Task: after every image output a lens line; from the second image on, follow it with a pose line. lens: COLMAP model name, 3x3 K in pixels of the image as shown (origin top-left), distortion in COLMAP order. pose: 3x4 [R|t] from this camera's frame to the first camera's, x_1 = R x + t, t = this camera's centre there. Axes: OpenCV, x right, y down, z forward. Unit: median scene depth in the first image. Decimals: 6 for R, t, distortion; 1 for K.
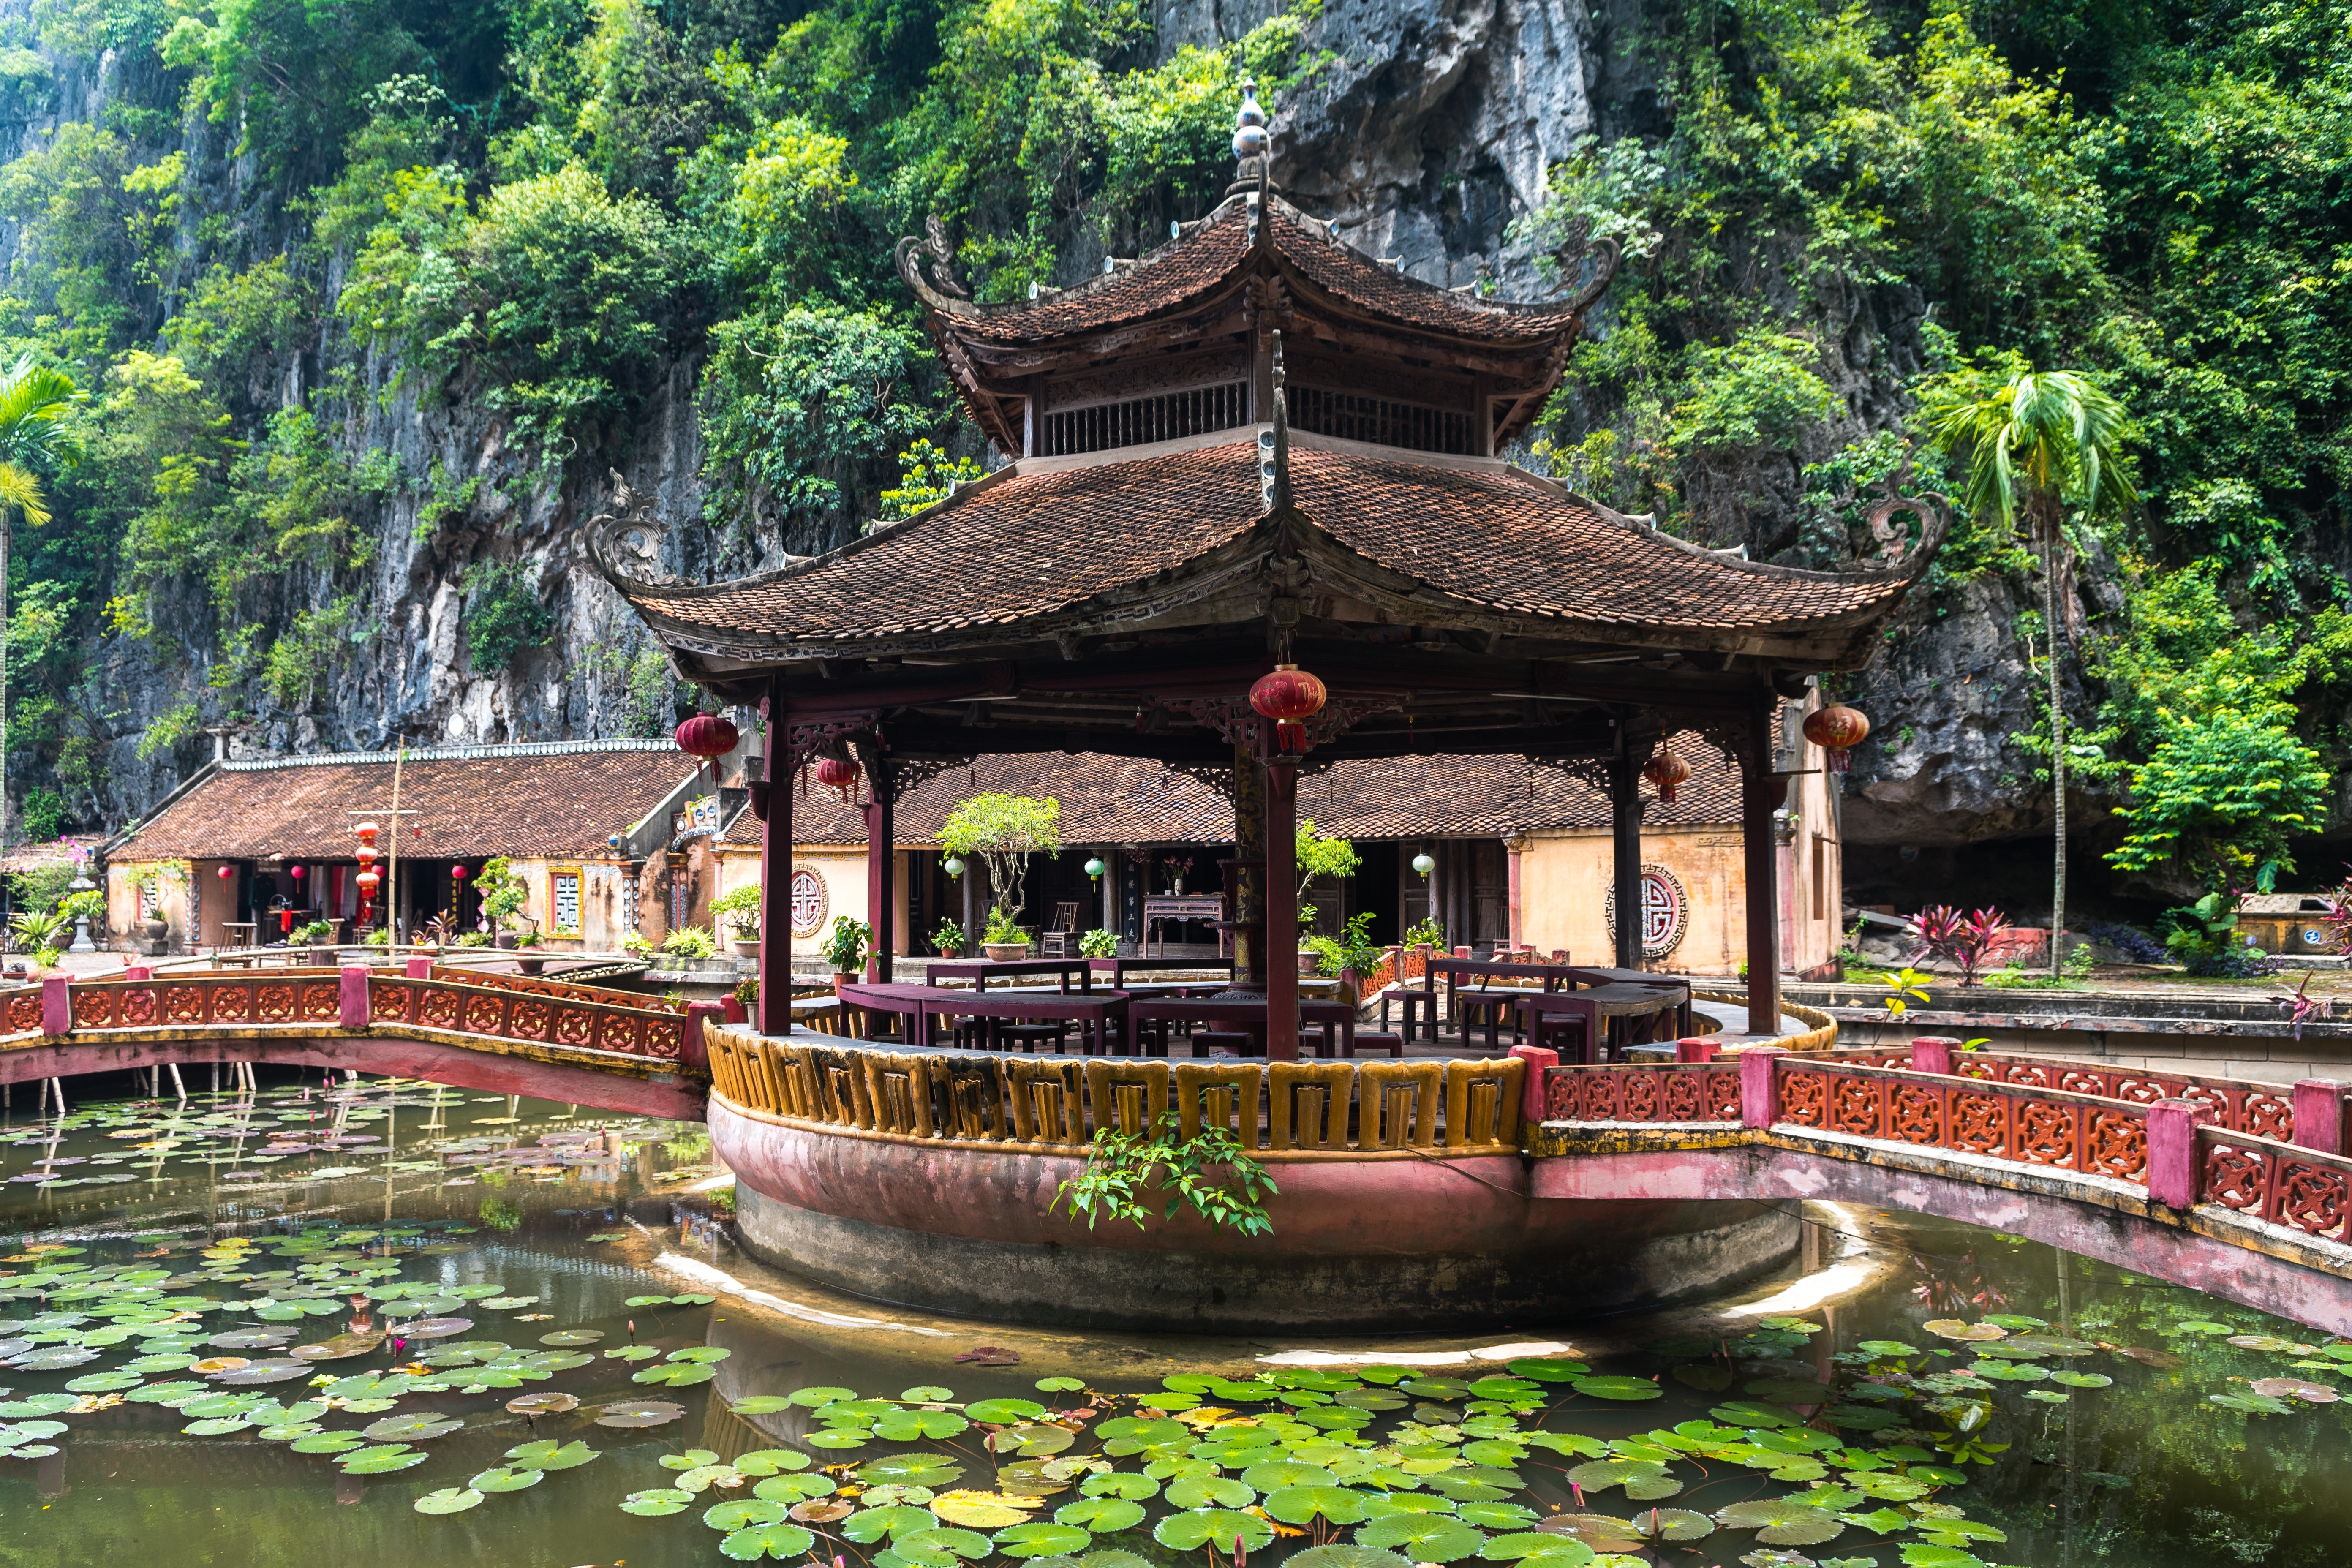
lens RADIAL K [[1896.0, 0, 1176.0], [0, 1896.0, 784.0], [0, 0, 1]] dist [-0.016733, -0.041512]
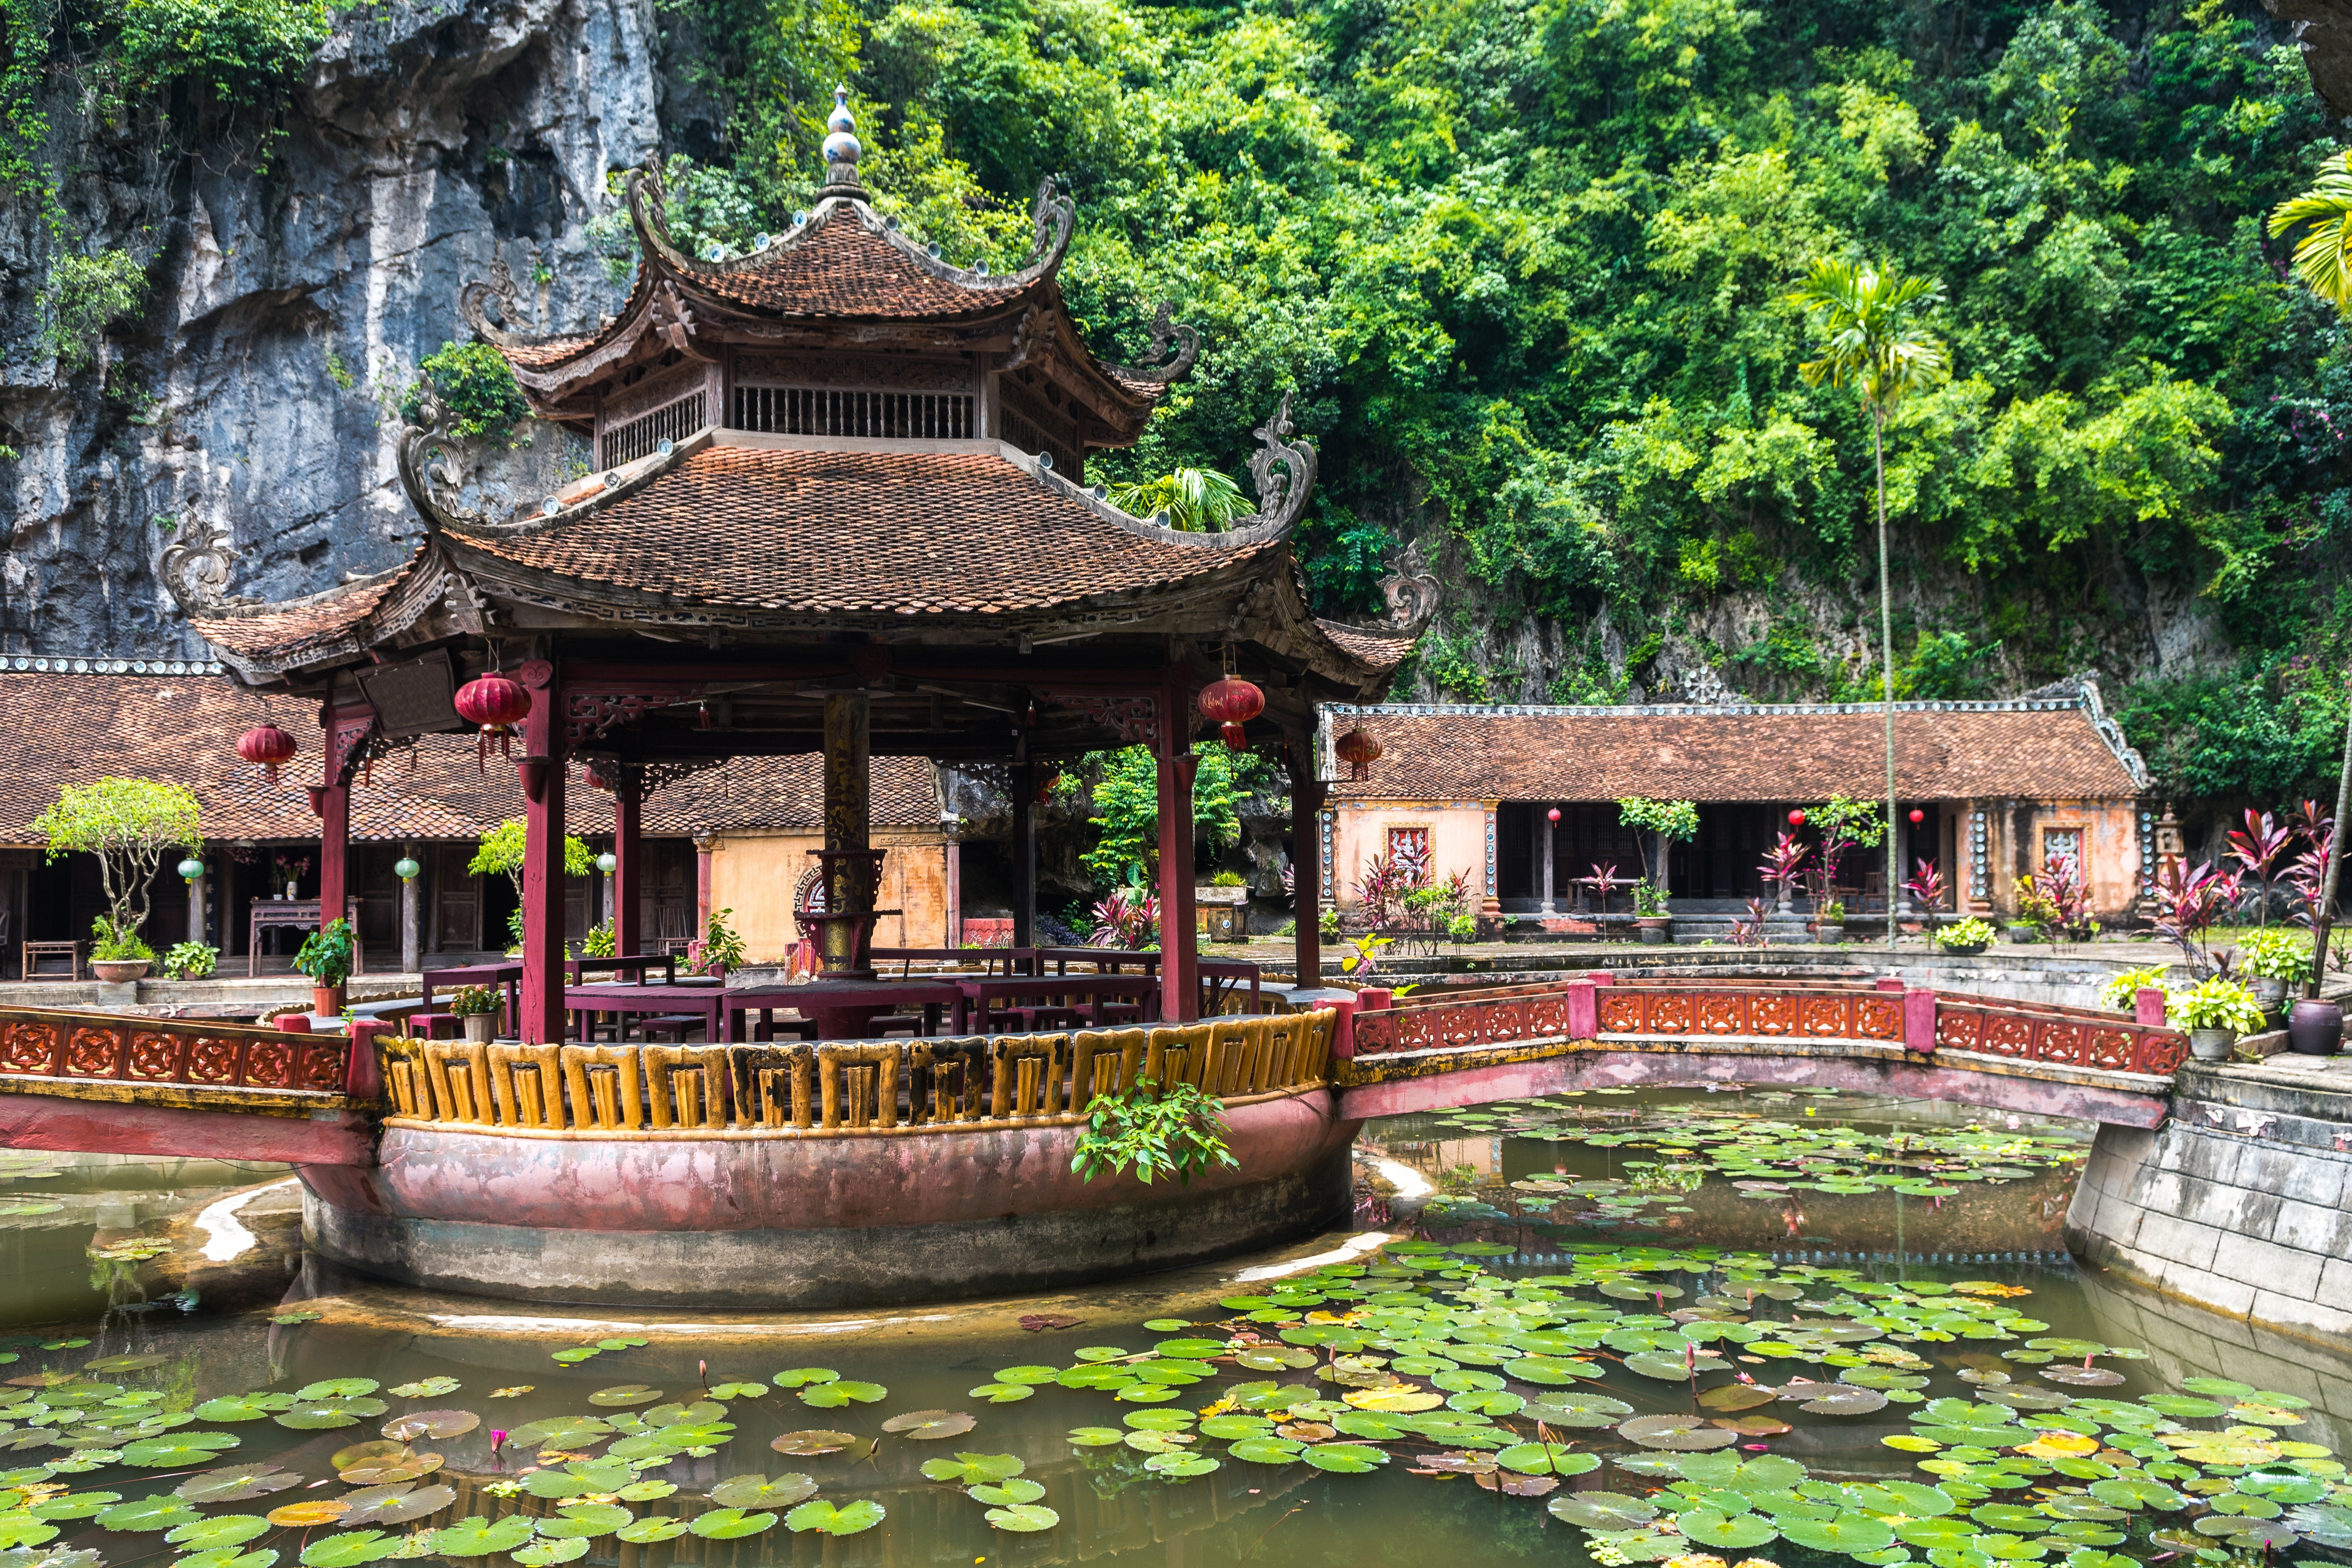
lens RADIAL K [[1896.0, 0, 1176.0], [0, 1896.0, 784.0], [0, 0, 1]] dist [-0.016733, -0.041512]
pose [[0.695329, 0.028014, 0.718145, -0.607255], [-0.022727, 0.999597, -0.016988, 0.018307], [-0.718332, -0.004509, 0.695686, 0.174060]]
